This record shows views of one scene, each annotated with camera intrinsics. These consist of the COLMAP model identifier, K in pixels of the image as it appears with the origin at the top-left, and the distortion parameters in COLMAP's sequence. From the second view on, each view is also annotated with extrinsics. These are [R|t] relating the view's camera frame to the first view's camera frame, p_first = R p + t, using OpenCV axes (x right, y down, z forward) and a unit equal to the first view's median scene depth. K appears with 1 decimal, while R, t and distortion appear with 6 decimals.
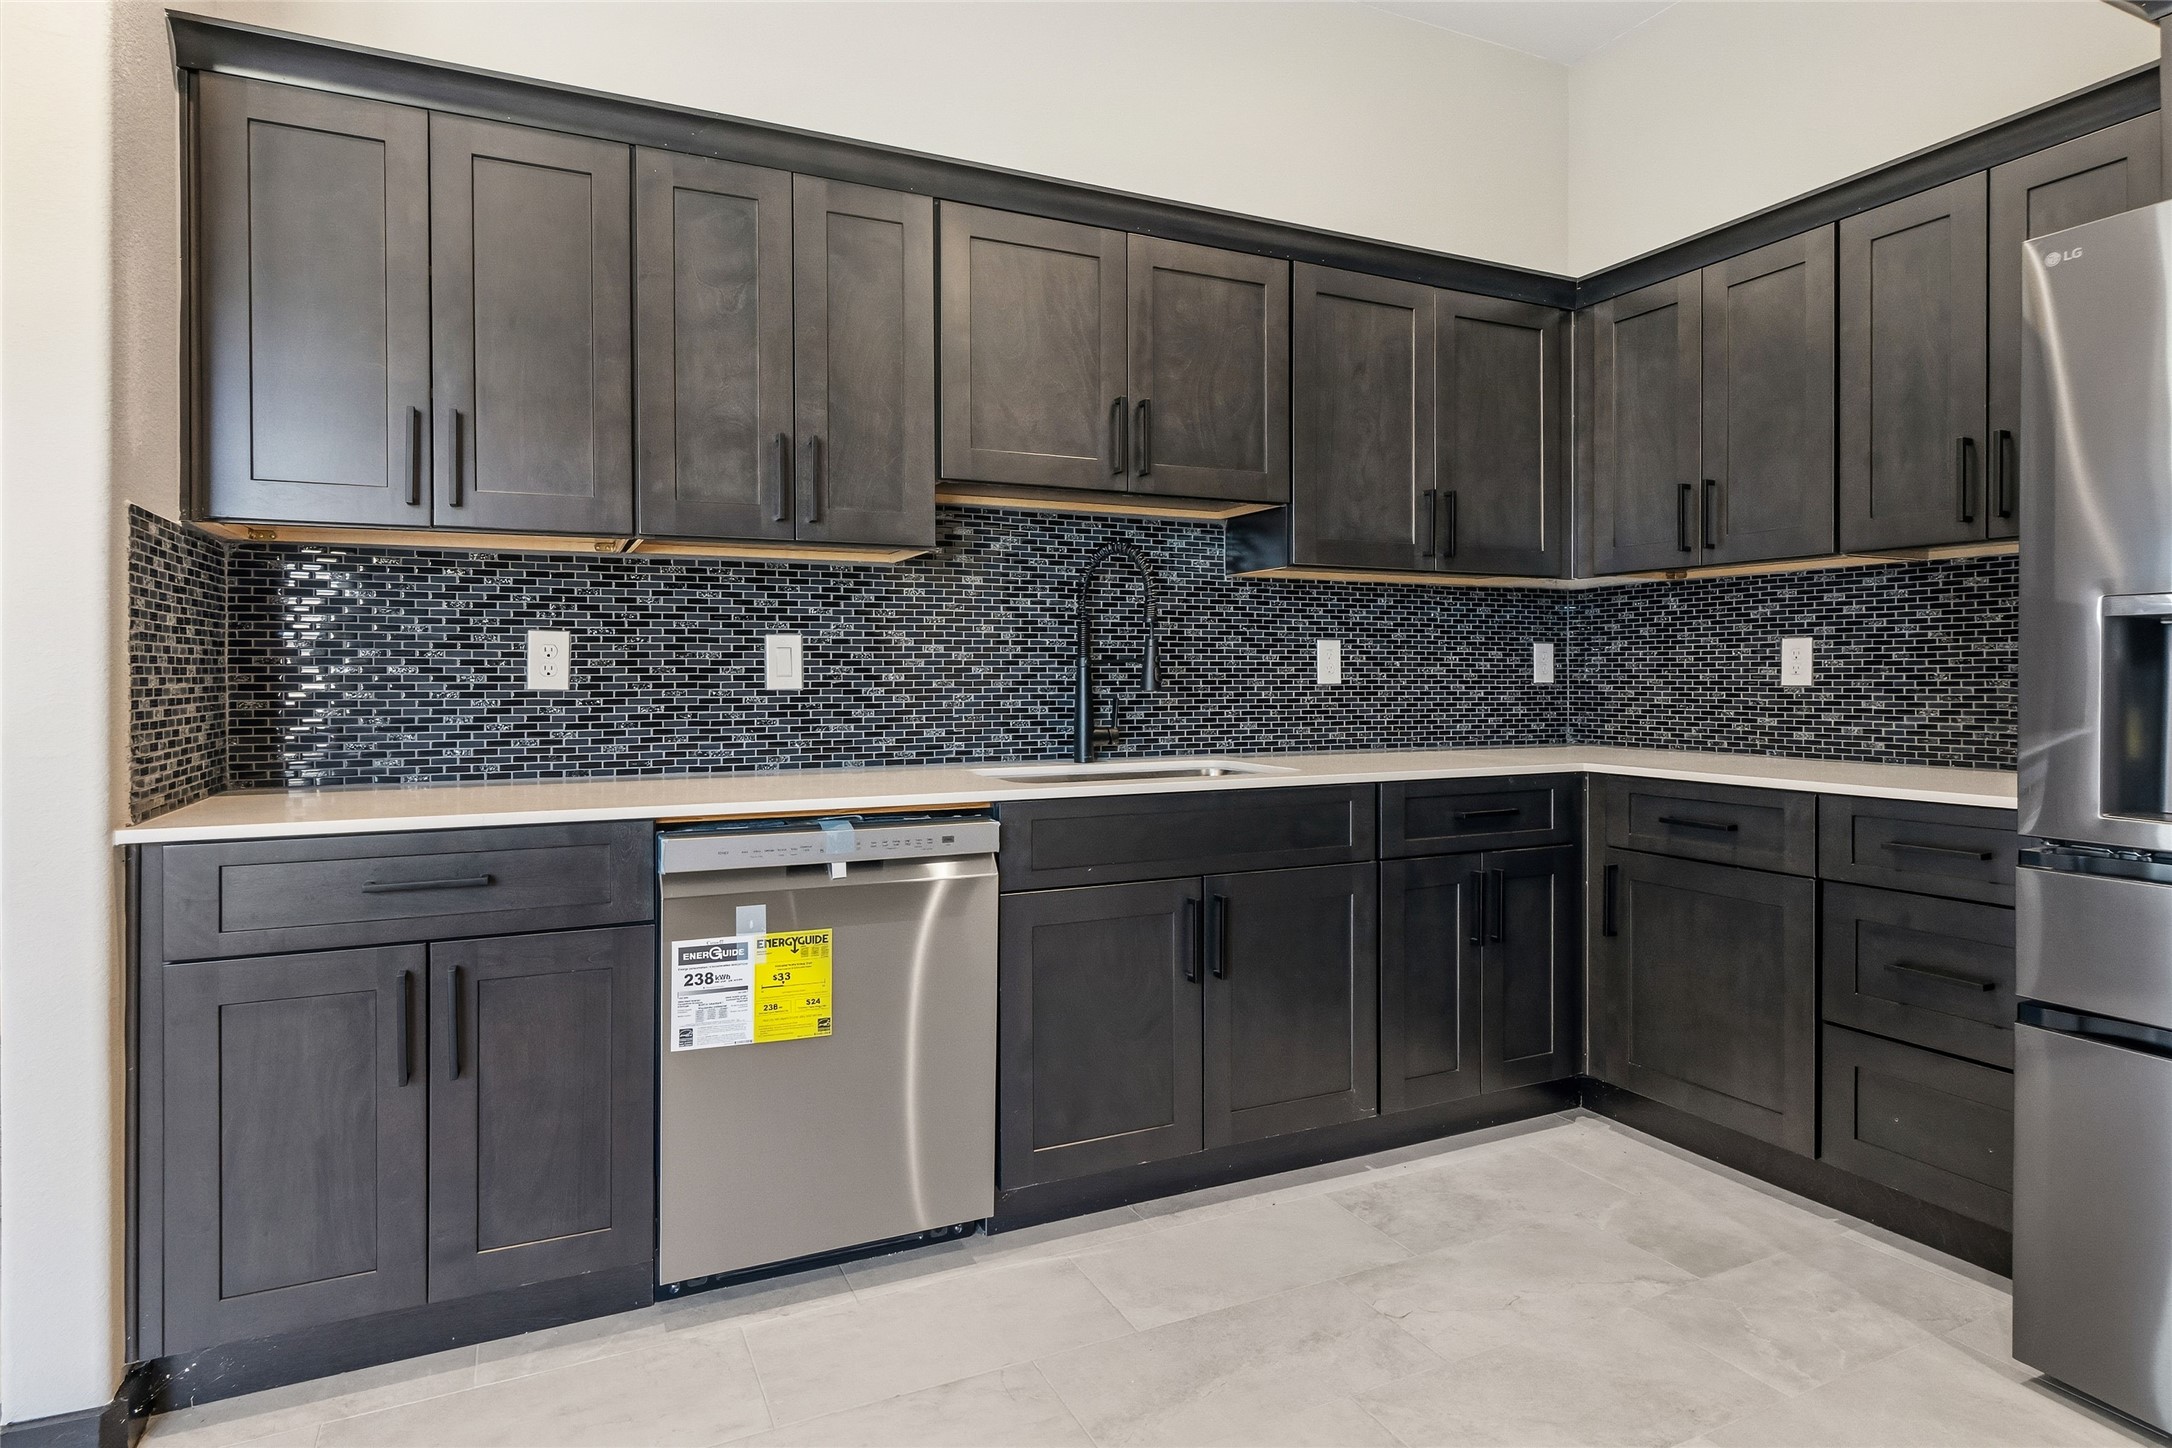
lens RADIAL K [[1198.1, 0, 1096.2], [0, 1198.1, 678.1], [0, 0, 1]] dist [-0.012265, 0.005916]
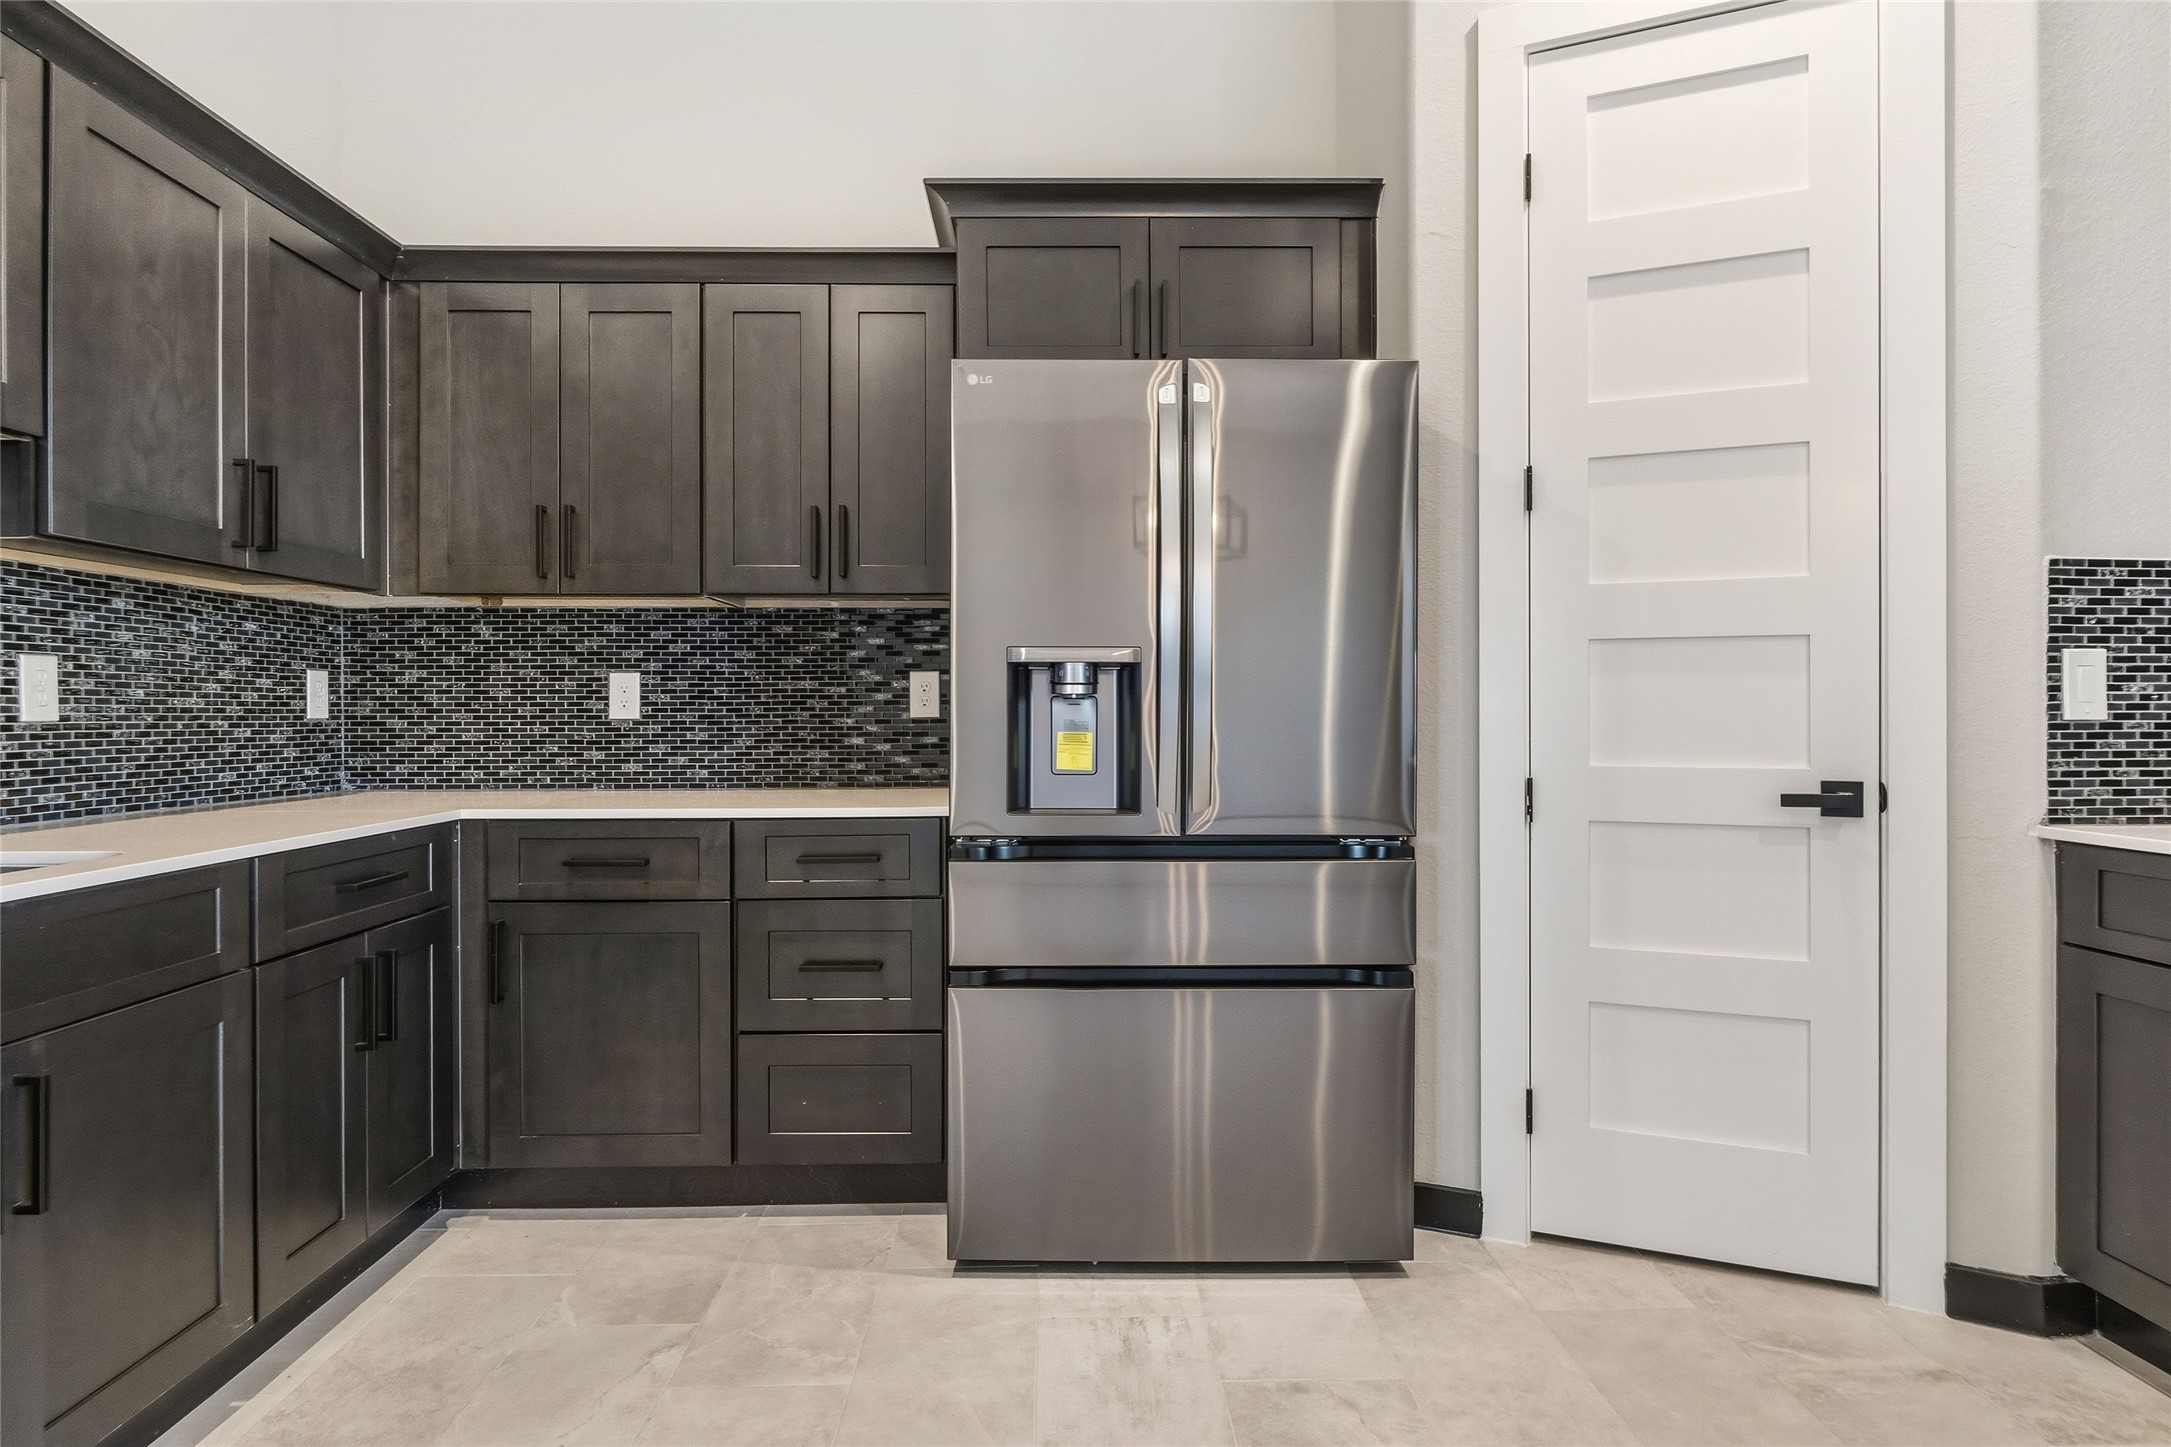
lens RADIAL K [[1197.6, 0, 1076.3], [0, 1197.6, 708.9], [0, 0, 1]] dist [-0.012265, 0.005916]
pose [[0.404359, 0.000837, 0.914600, -0.211545], [0.002094, 0.999996, -0.001840, 0.000364], [-0.914598, 0.002659, 0.404356, 0.251024]]
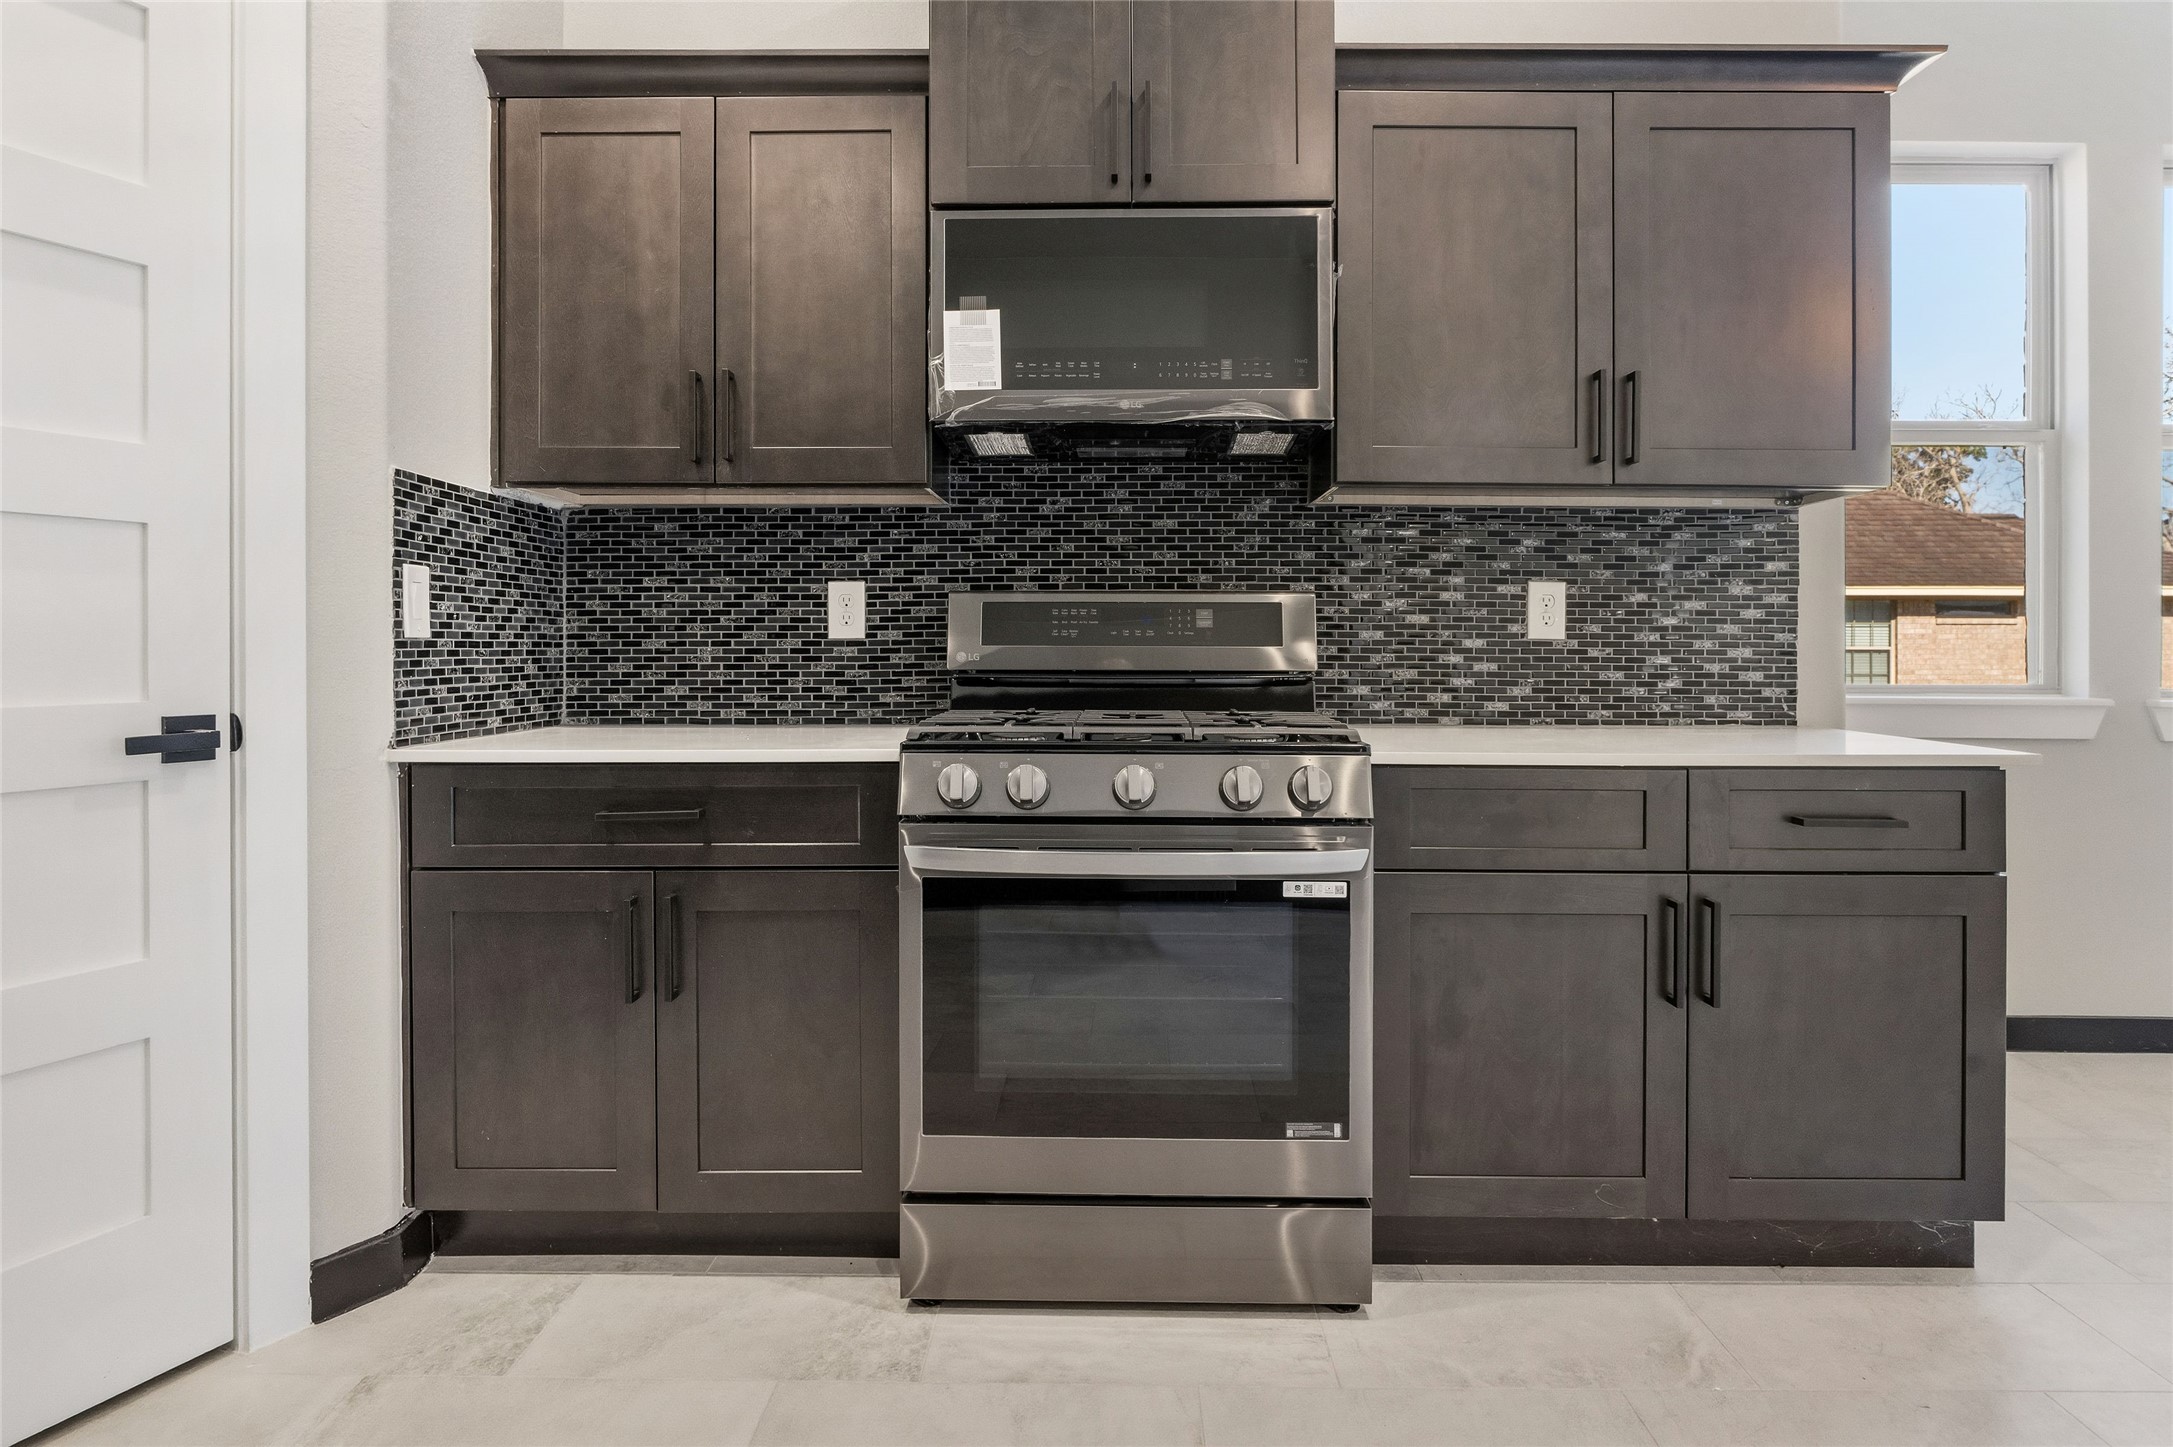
lens RADIAL K [[1198.7, 0, 1048.0], [0, 1198.7, 650.6], [0, 0, 1]] dist [-0.012265, 0.005916]
pose [[-0.892721, 0.000292, 0.450610, 0.051978], [0.002577, 0.999987, 0.004457, 0.013053], [-0.450602, 0.005140, -0.892710, 0.457870]]
